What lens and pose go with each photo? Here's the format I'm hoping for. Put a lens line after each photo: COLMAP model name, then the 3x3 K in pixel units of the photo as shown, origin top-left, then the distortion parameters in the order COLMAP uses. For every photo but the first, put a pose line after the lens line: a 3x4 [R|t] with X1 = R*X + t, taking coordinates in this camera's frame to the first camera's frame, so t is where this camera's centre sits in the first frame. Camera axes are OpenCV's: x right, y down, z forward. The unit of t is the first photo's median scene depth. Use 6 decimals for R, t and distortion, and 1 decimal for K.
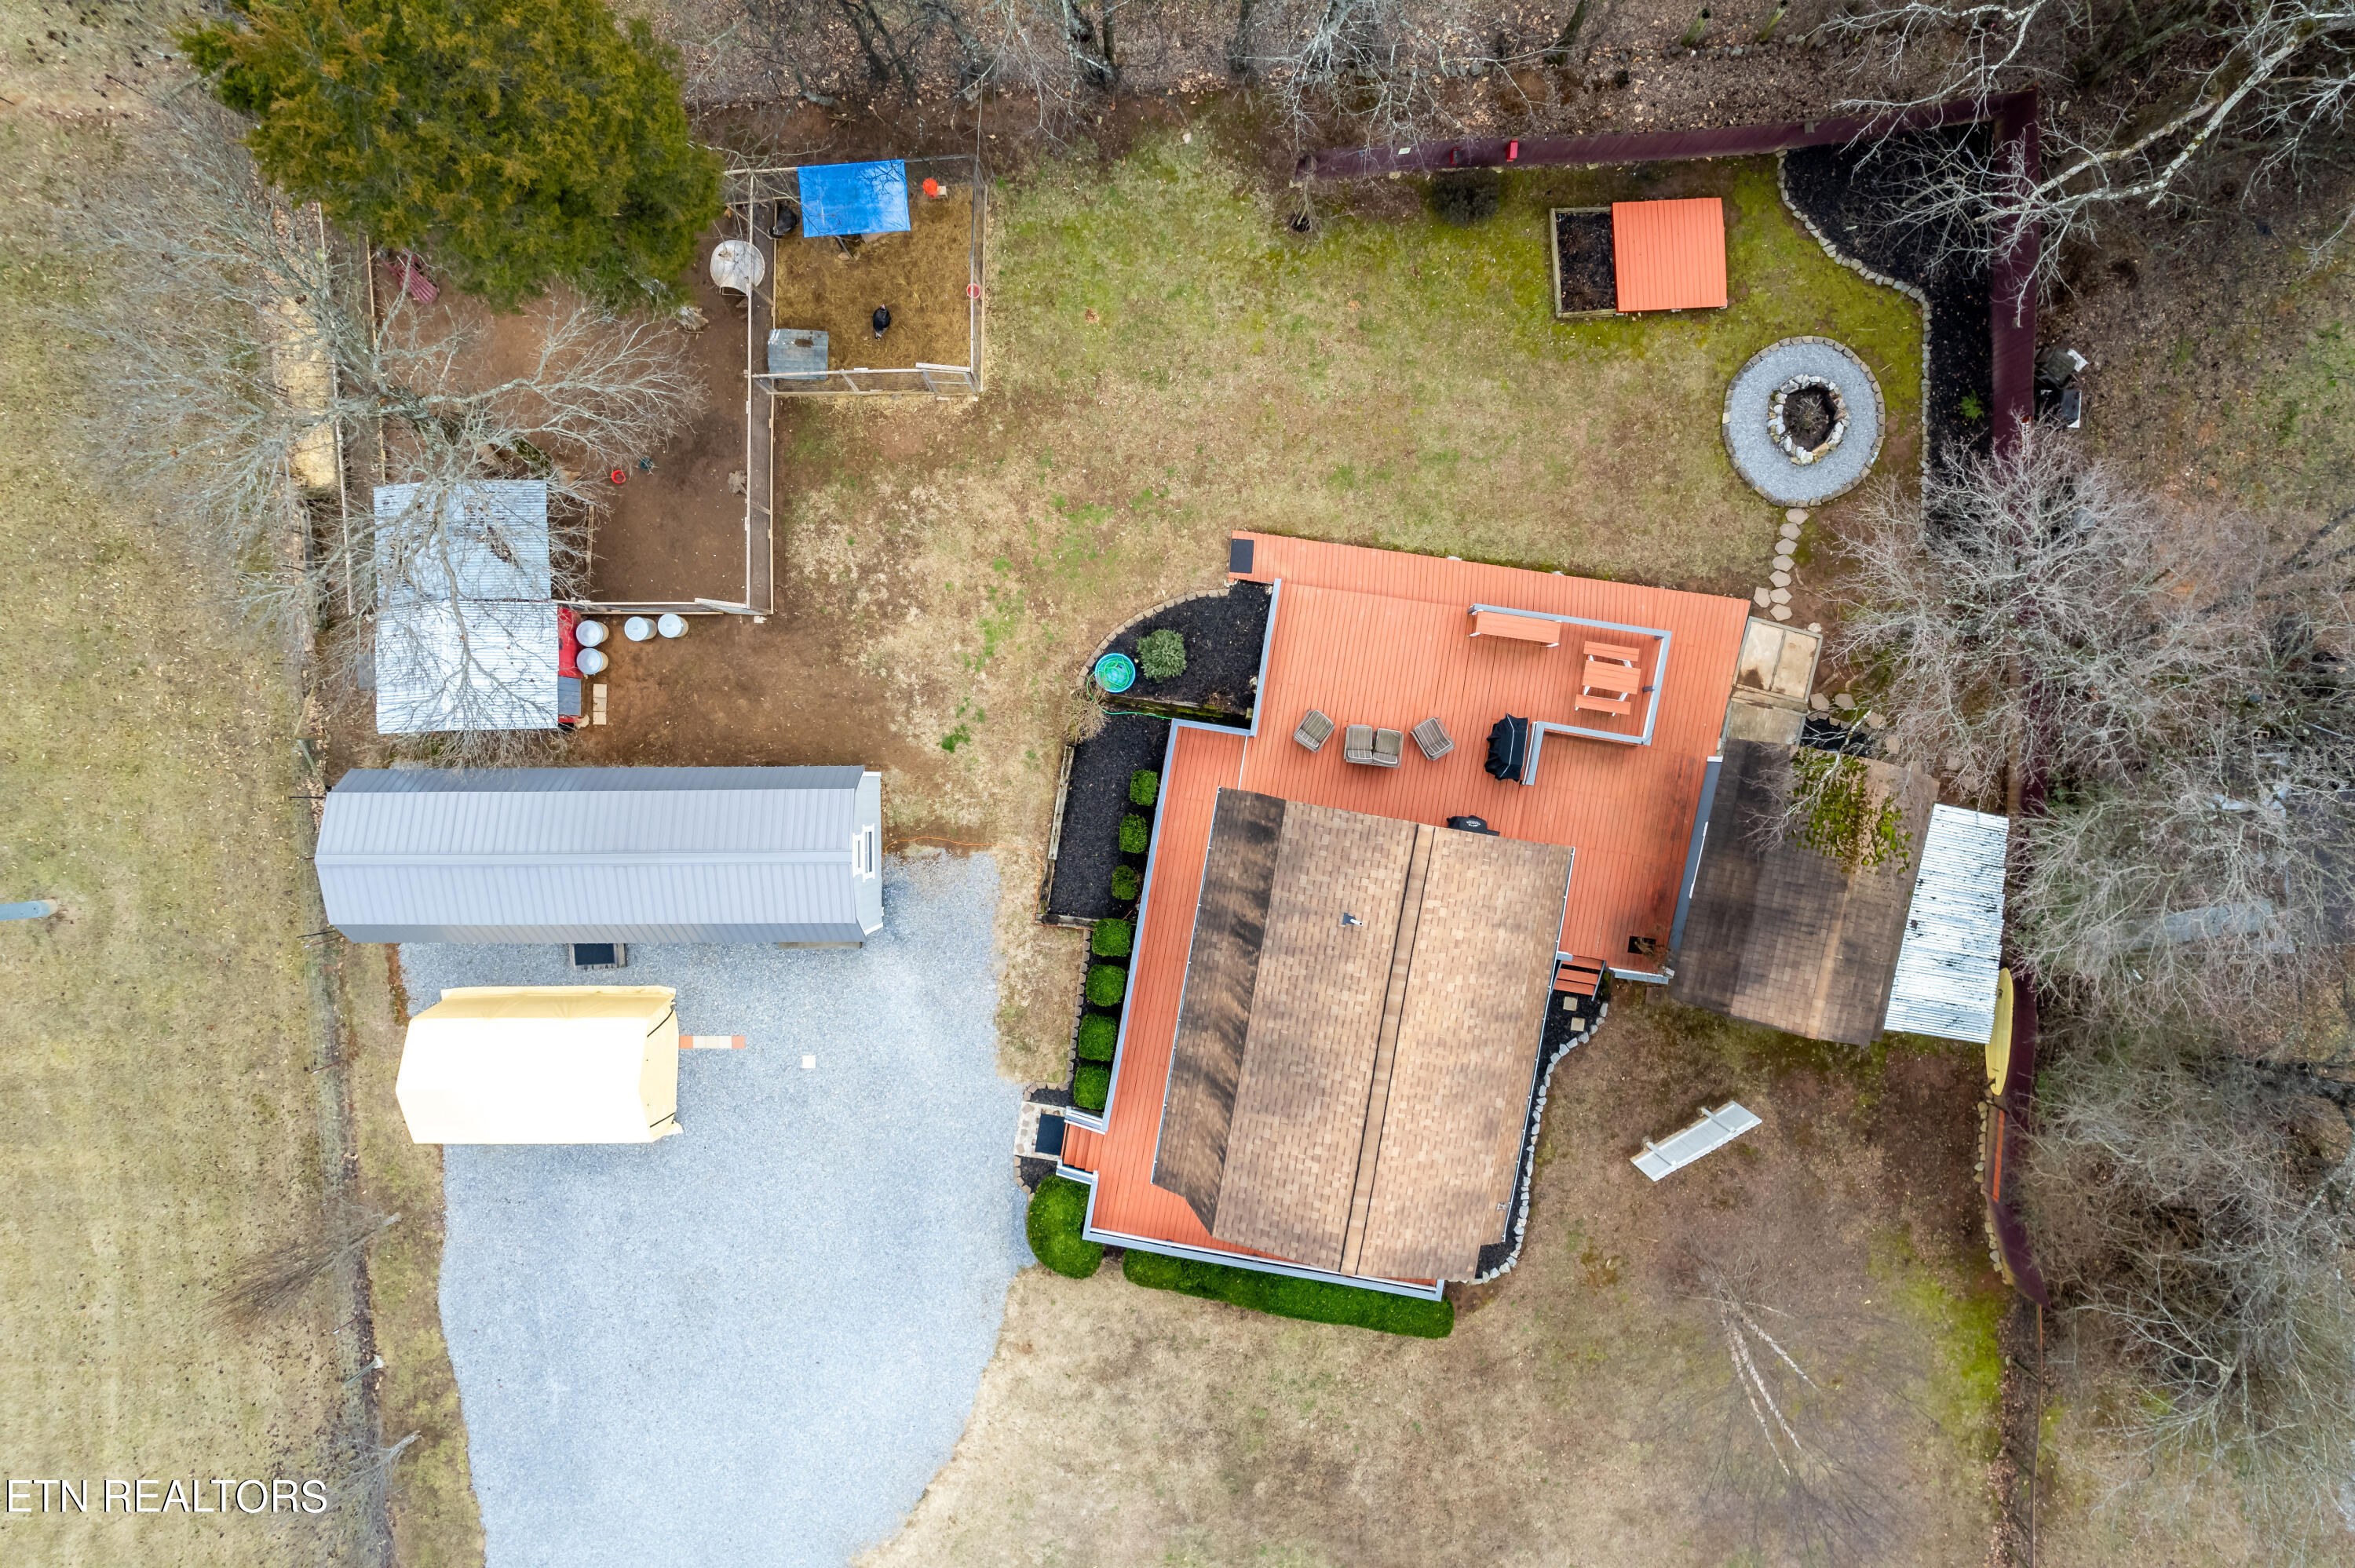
lens RADIAL K [[1513.0, 0, 1181.4], [0, 1513.0, 796.7], [0, 0, 1]] dist [-0.092398, 0.089216]
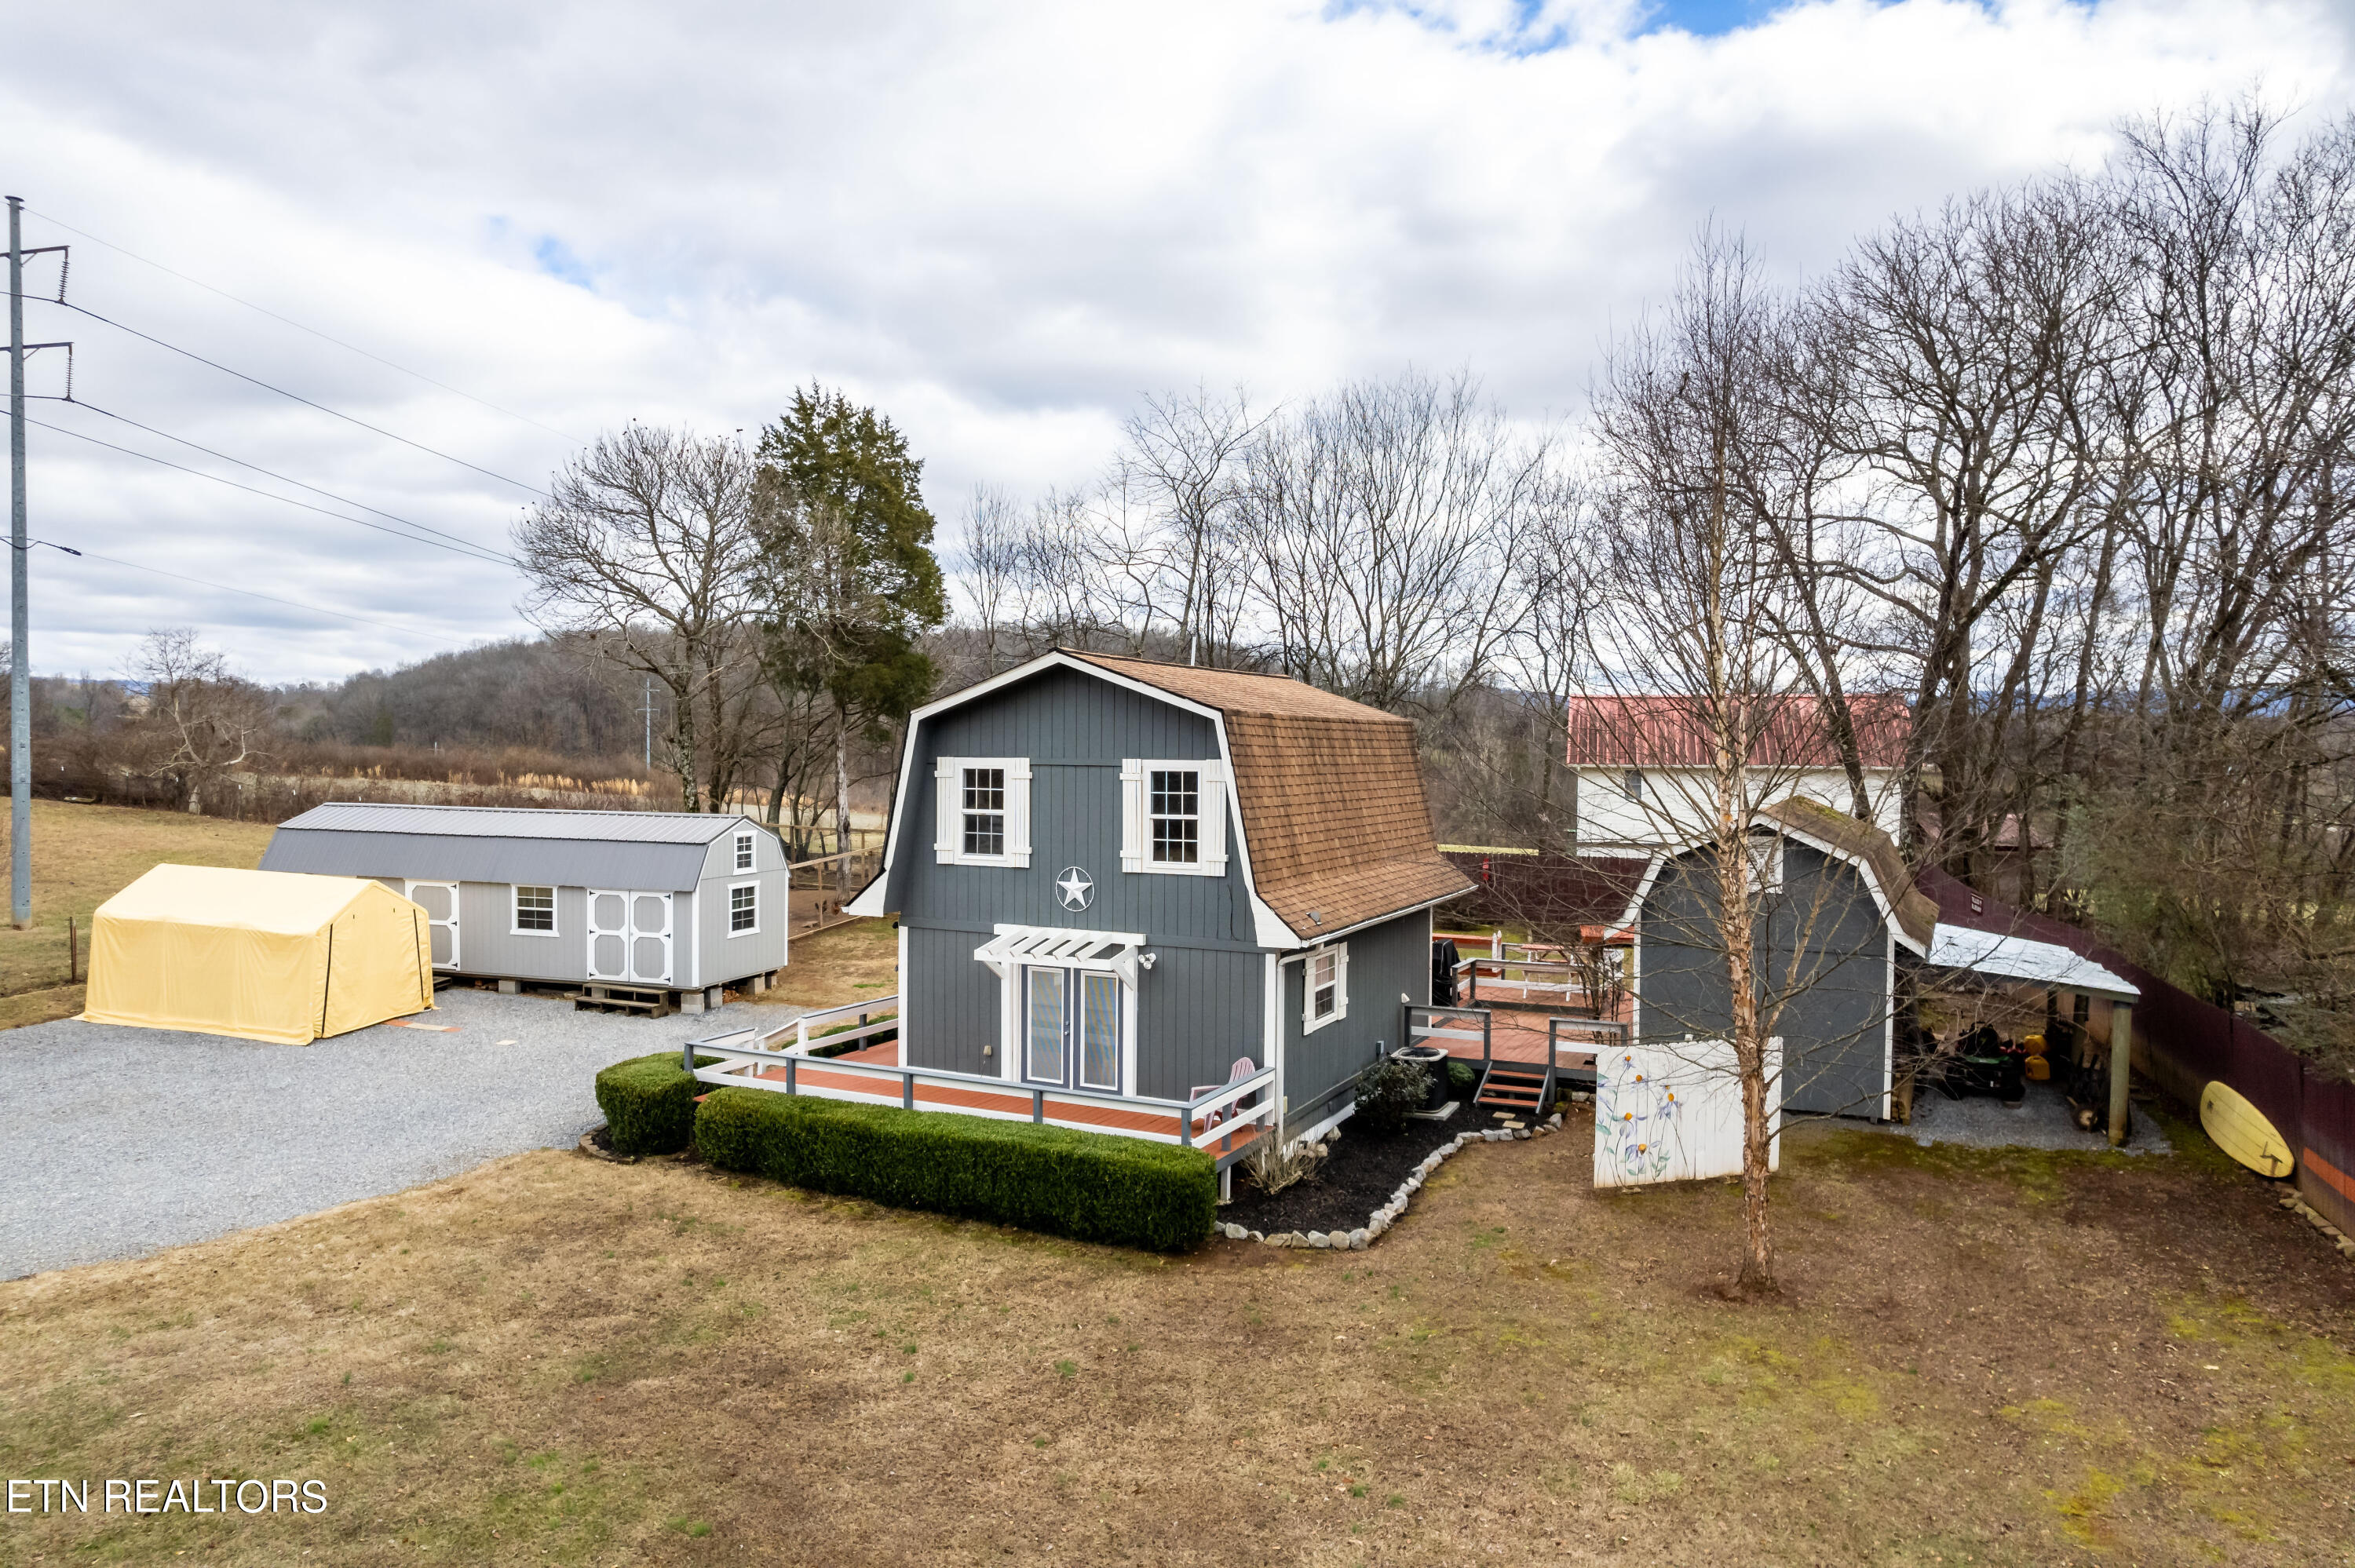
lens RADIAL K [[1513.0, 0, 1181.4], [0, 1513.0, 796.7], [0, 0, 1]] dist [-0.092398, 0.089216]
pose [[0.960433, 0.013871, -0.278166, 0.303445], [-0.278329, 0.011669, -0.960415, 0.815192], [-0.010076, 0.999836, 0.015068, 0.844121]]
